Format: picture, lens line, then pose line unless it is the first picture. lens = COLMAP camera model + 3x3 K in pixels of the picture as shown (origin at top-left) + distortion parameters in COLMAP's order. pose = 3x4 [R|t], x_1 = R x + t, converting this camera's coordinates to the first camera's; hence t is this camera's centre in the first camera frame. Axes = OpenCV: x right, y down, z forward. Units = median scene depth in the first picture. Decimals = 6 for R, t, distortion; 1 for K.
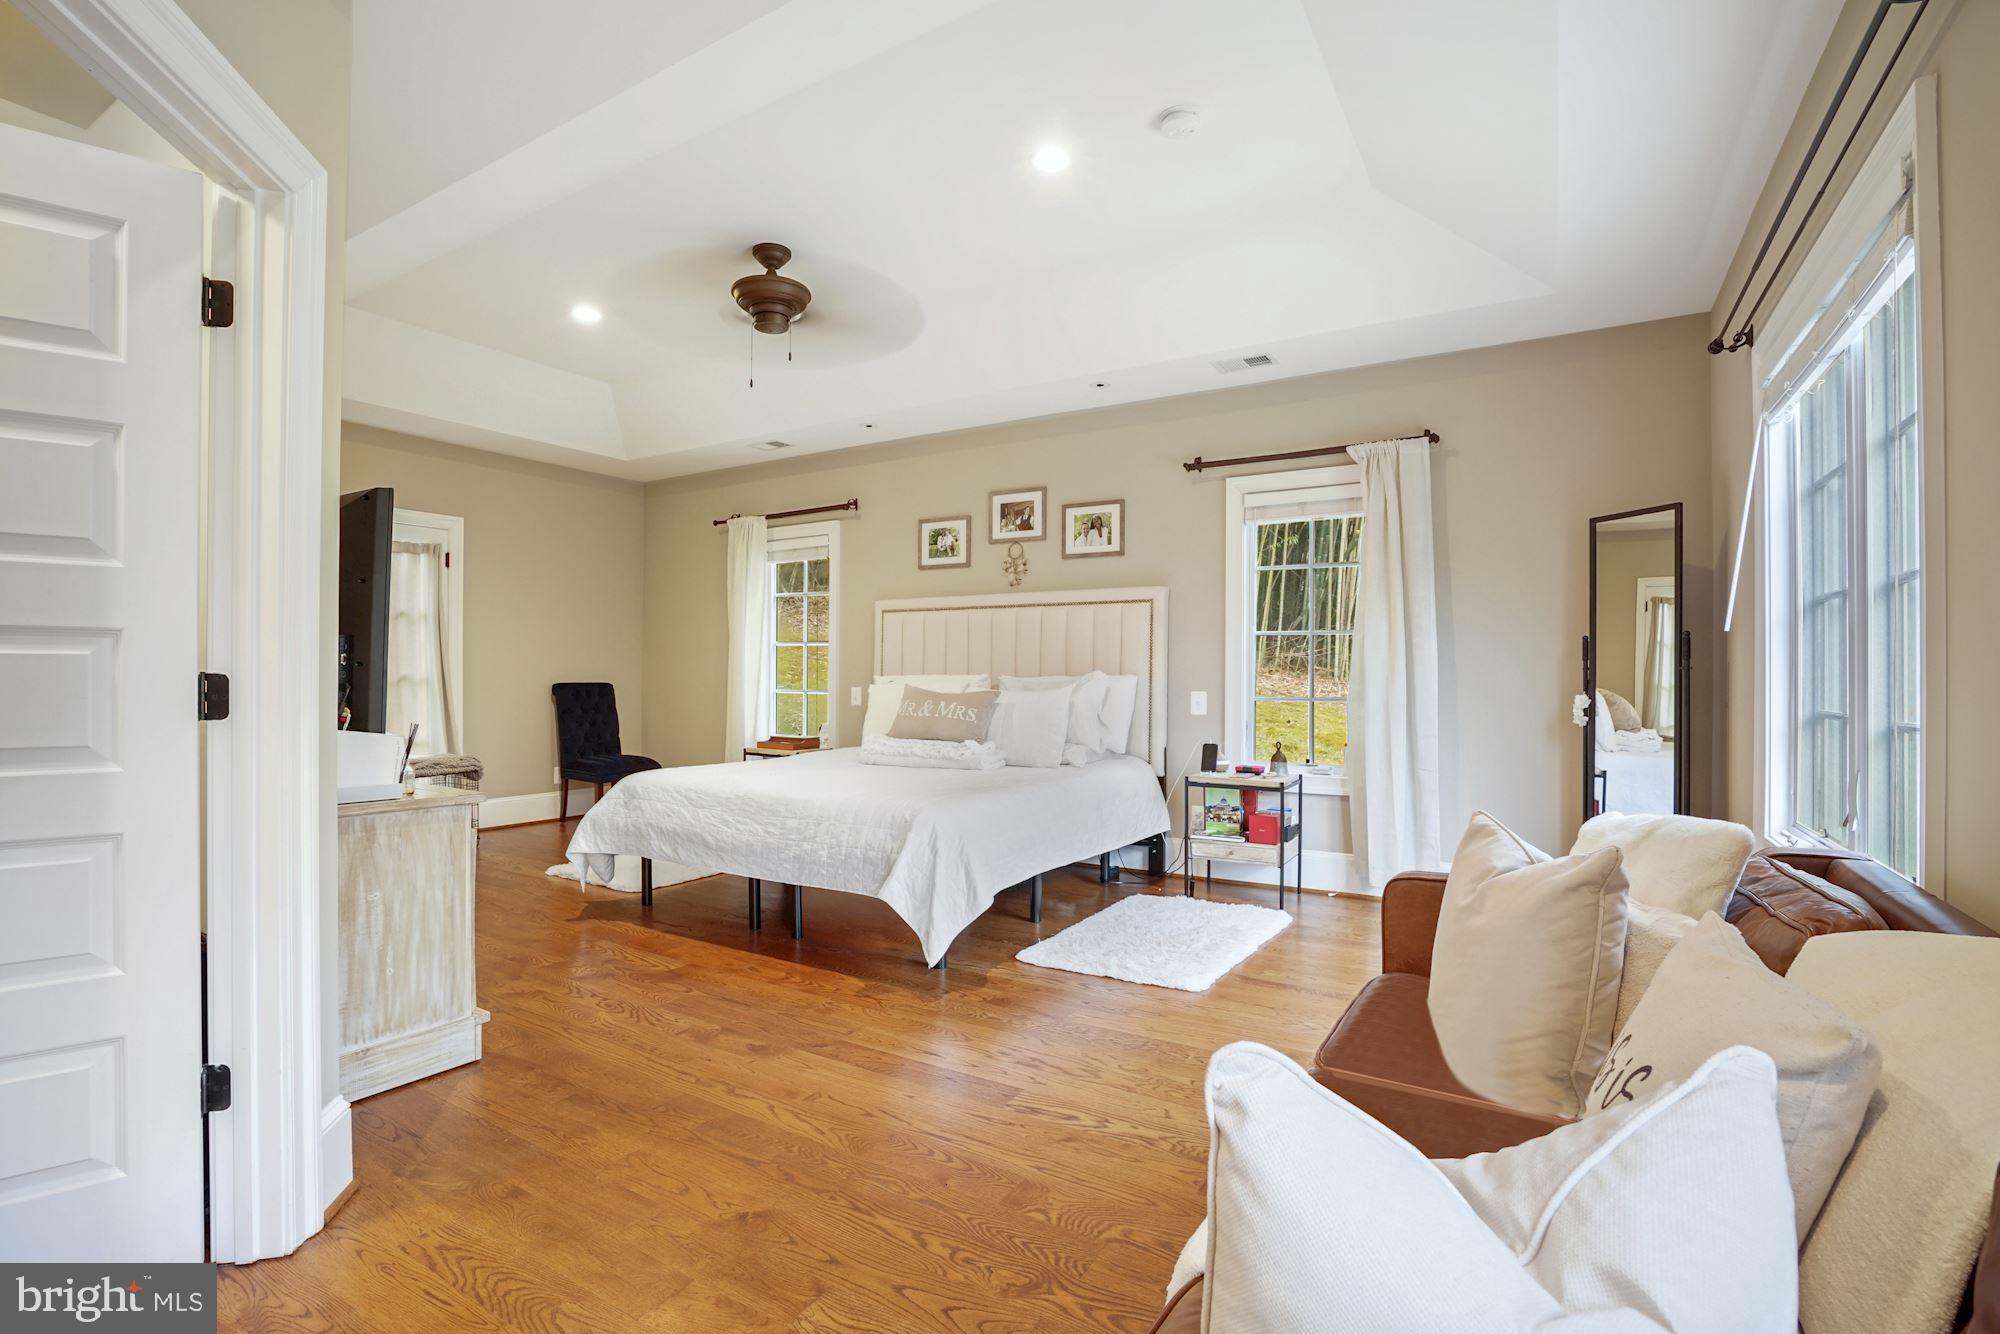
lens RADIAL K [[924.2, 0, 996.9], [0, 924.2, 660.8], [0, 0, 1]] dist [-0.000232, -0.000062]
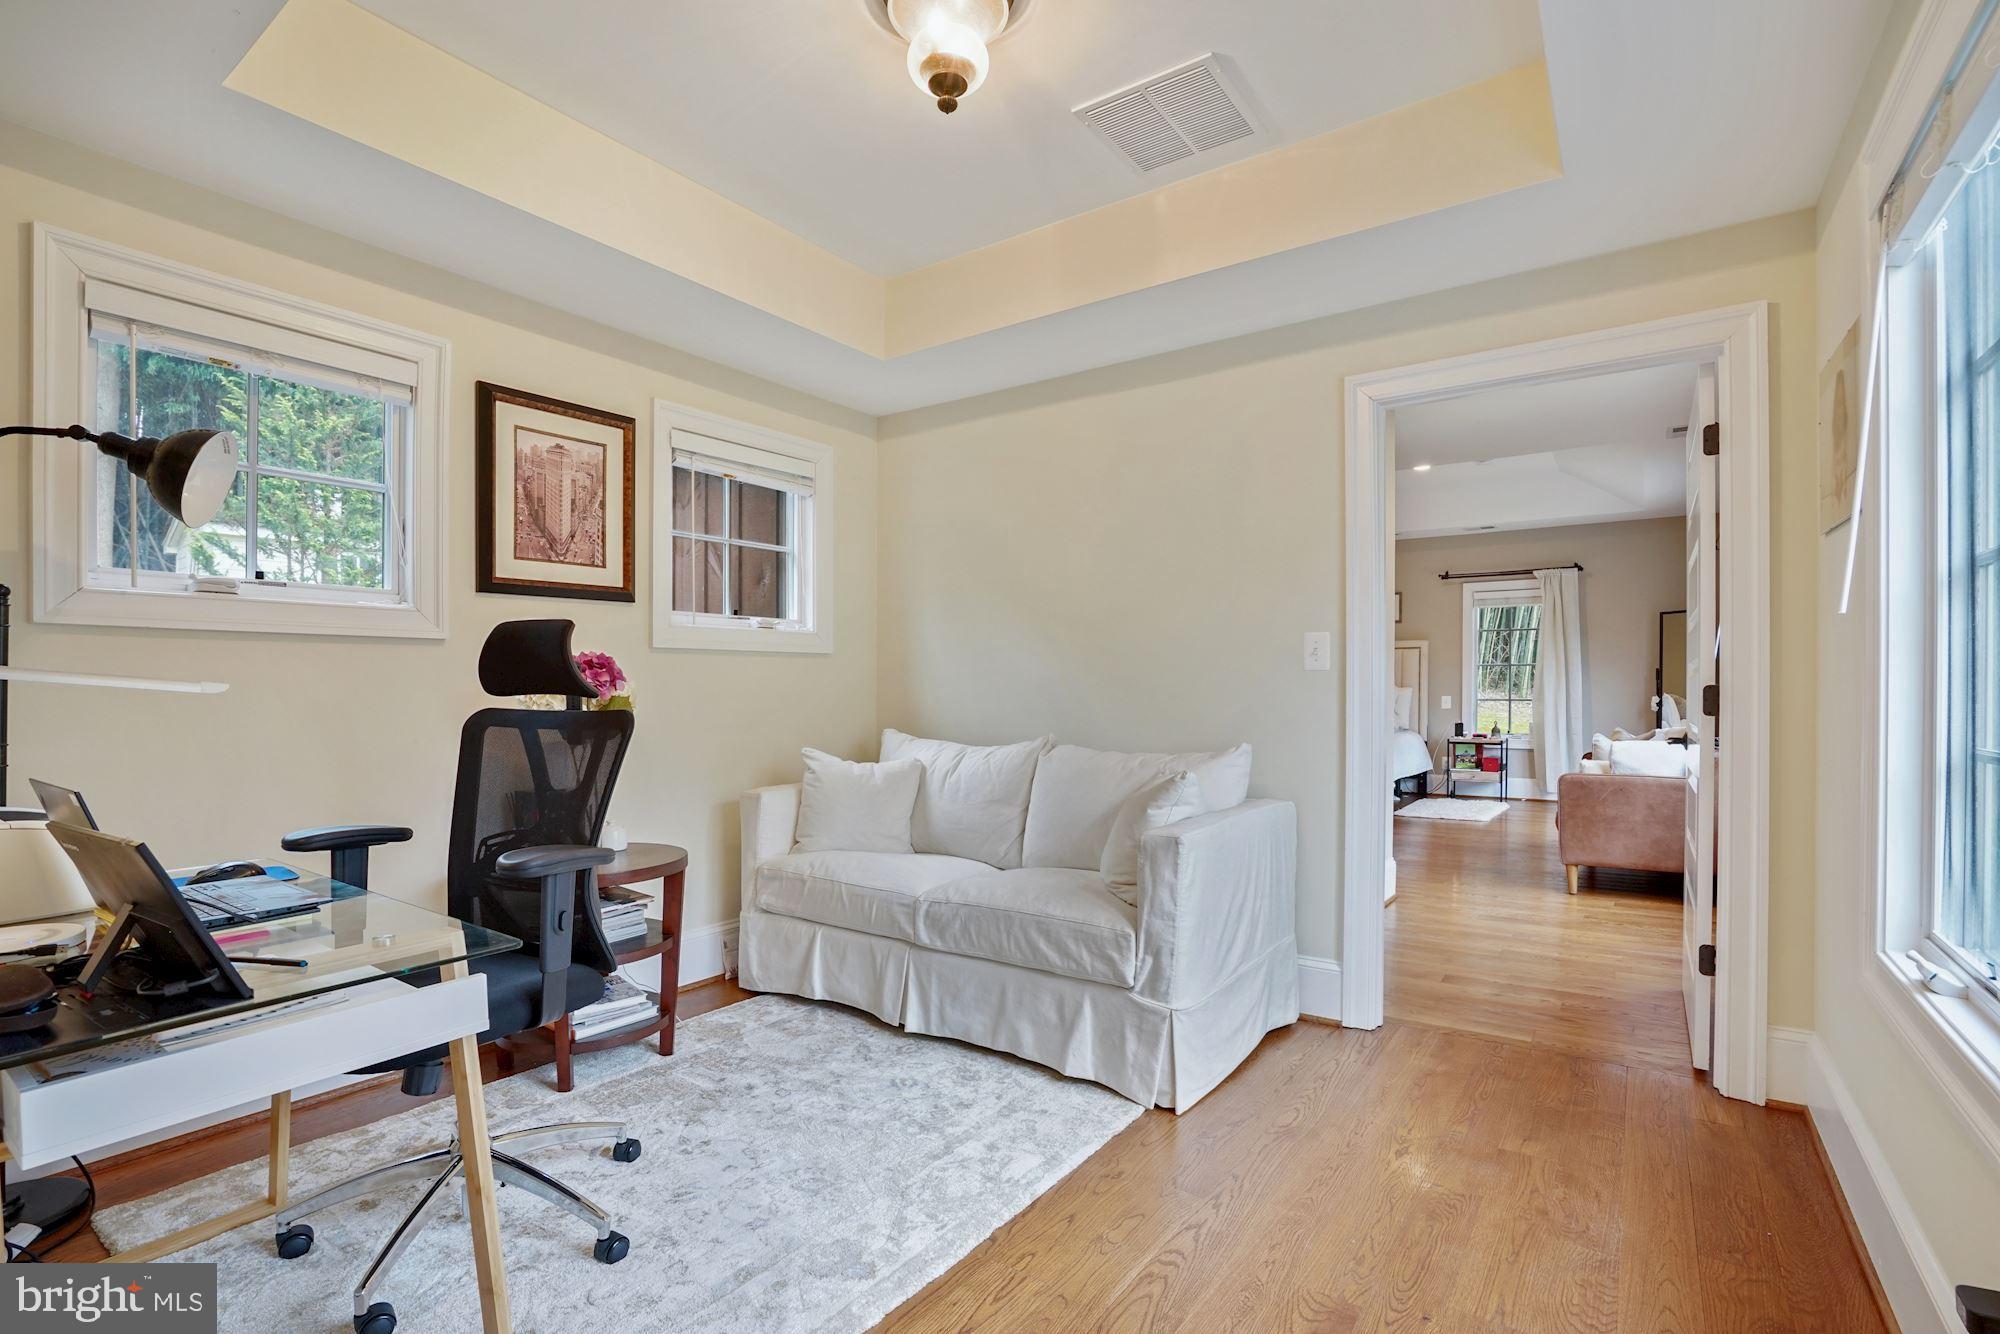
lens RADIAL K [[924.2, 0, 1001.4], [0, 924.2, 683.3], [0, 0, 1]] dist [-0.000232, -0.000062]
pose [[0.997453, -0.002673, -0.071276, -0.600486], [0.003282, 0.999959, 0.008427, -0.013139], [0.071250, -0.008640, 0.997421, -1.027741]]
